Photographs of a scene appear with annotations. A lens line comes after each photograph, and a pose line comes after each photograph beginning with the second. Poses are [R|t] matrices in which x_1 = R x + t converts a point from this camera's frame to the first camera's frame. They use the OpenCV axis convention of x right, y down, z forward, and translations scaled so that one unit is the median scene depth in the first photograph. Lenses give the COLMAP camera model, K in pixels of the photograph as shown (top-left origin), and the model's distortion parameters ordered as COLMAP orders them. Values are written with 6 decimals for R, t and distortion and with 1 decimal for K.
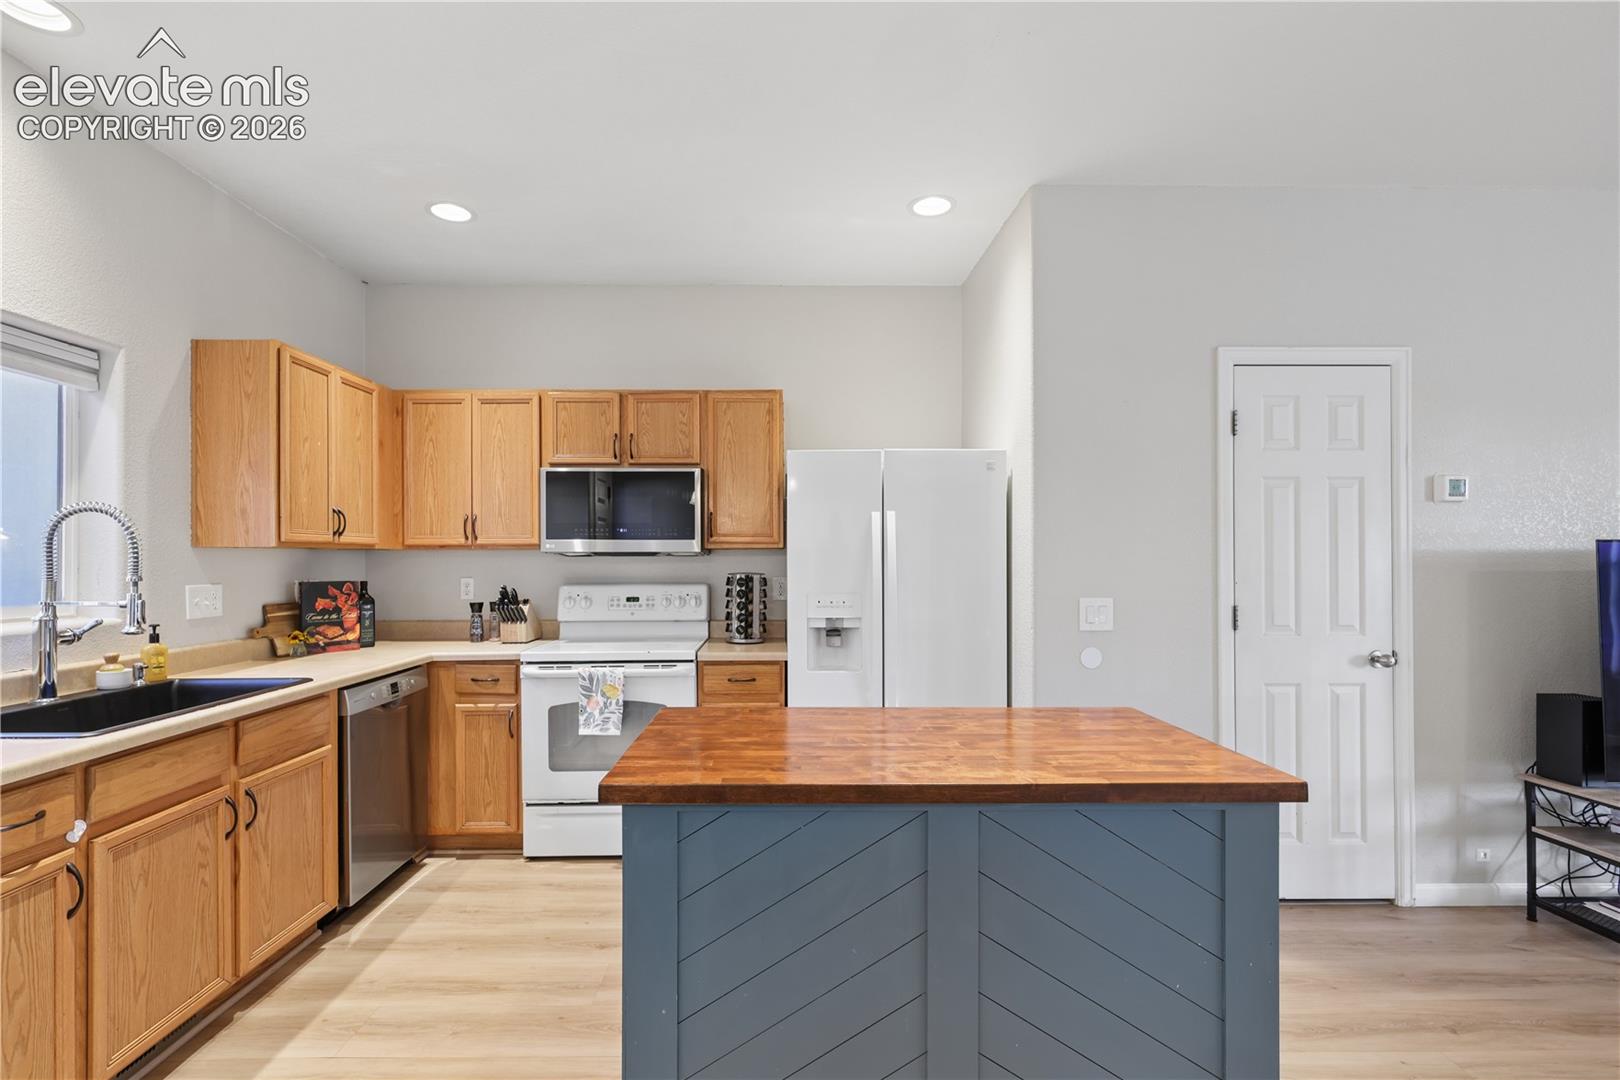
lens RADIAL K [[758.6, 0, 790.7], [0, 758.6, 548.5], [0, 0, 1]] dist [0.003774, 0.000744]
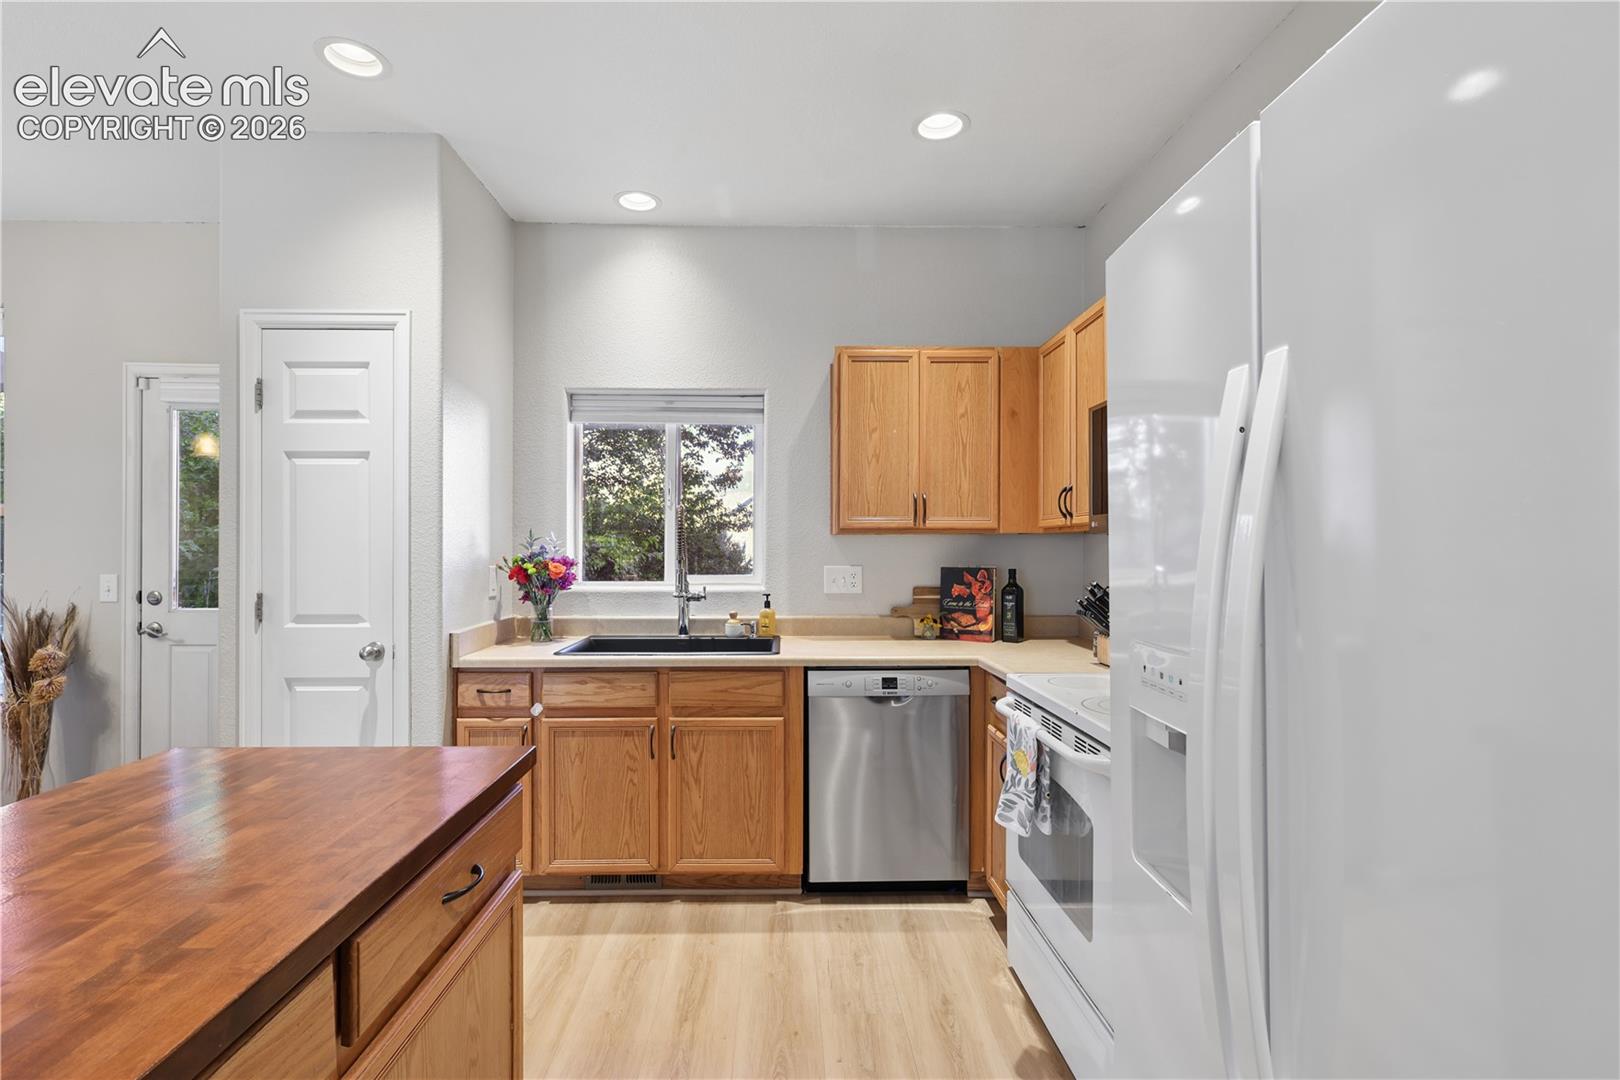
lens RADIAL K [[754.0, 0, 808.4], [0, 754.0, 542.5], [0, 0, 1]] dist [-0.000393, 0.000027]
pose [[0.009820, -0.003403, -0.999946, 0.377416], [0.014216, 0.999894, -0.003263, 0.012536], [0.999851, -0.014183, 0.009867, 0.847559]]
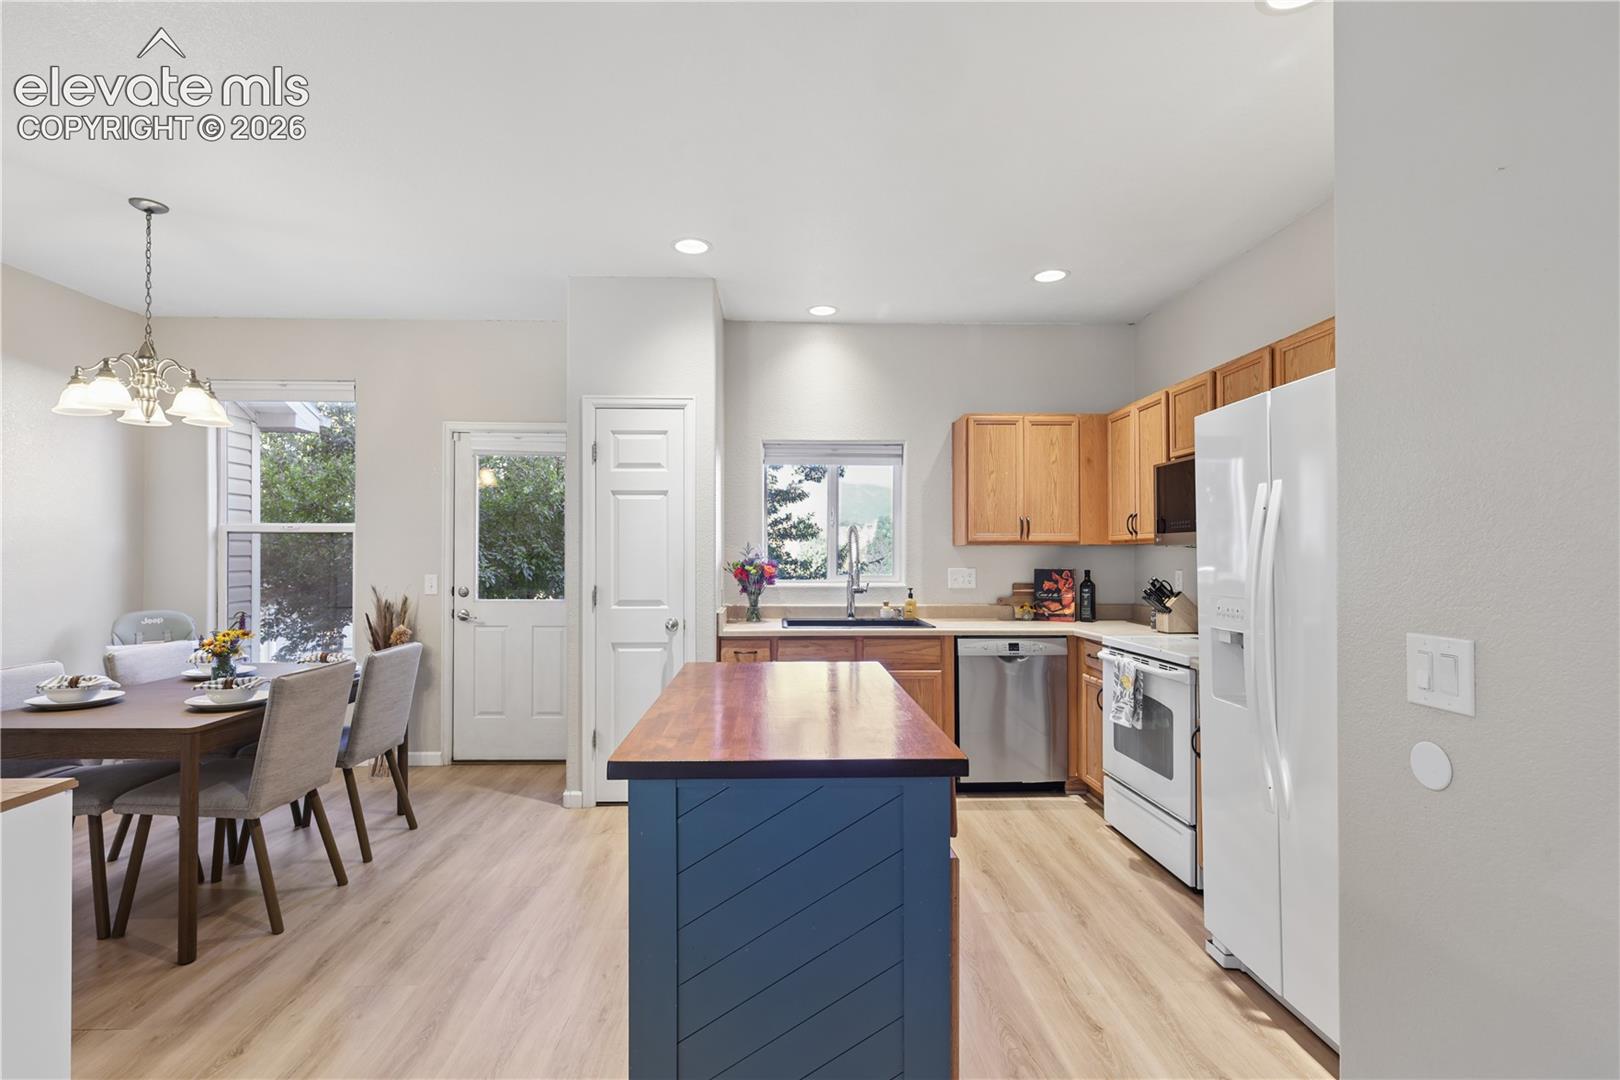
lens RADIAL K [[759.4, 0, 805.6], [0, 759.4, 540.6], [0, 0, 1]] dist [-0.000041, -0.000007]
pose [[0.015867, -0.017575, -0.999720, 0.797155], [0.014809, 0.999740, -0.017340, 0.010034], [0.999764, -0.014529, 0.016123, 0.574667]]
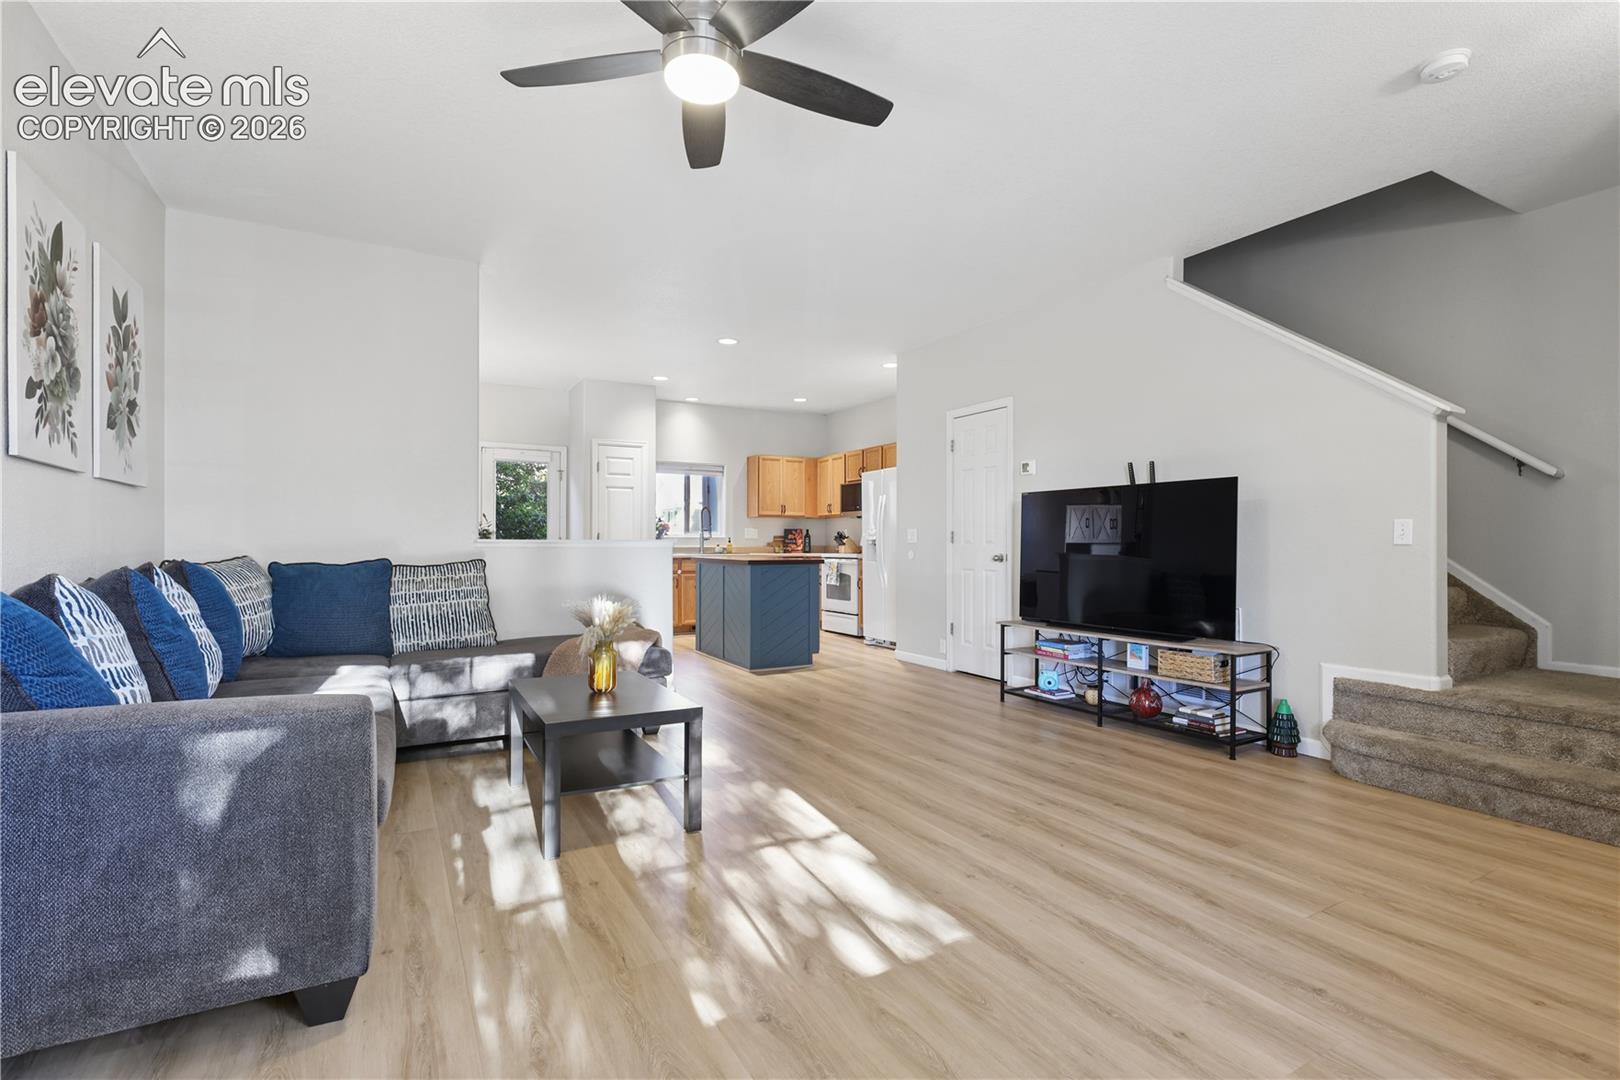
lens RADIAL K [[754.0, 0, 808.4], [0, 754.0, 542.5], [0, 0, 1]] dist [-0.000393, 0.000027]
pose [[0.465821, 0.003787, -0.884871, 2.114633], [0.008846, 0.999921, 0.008936, 0.075233], [0.884835, -0.011990, 0.465751, -0.312755]]
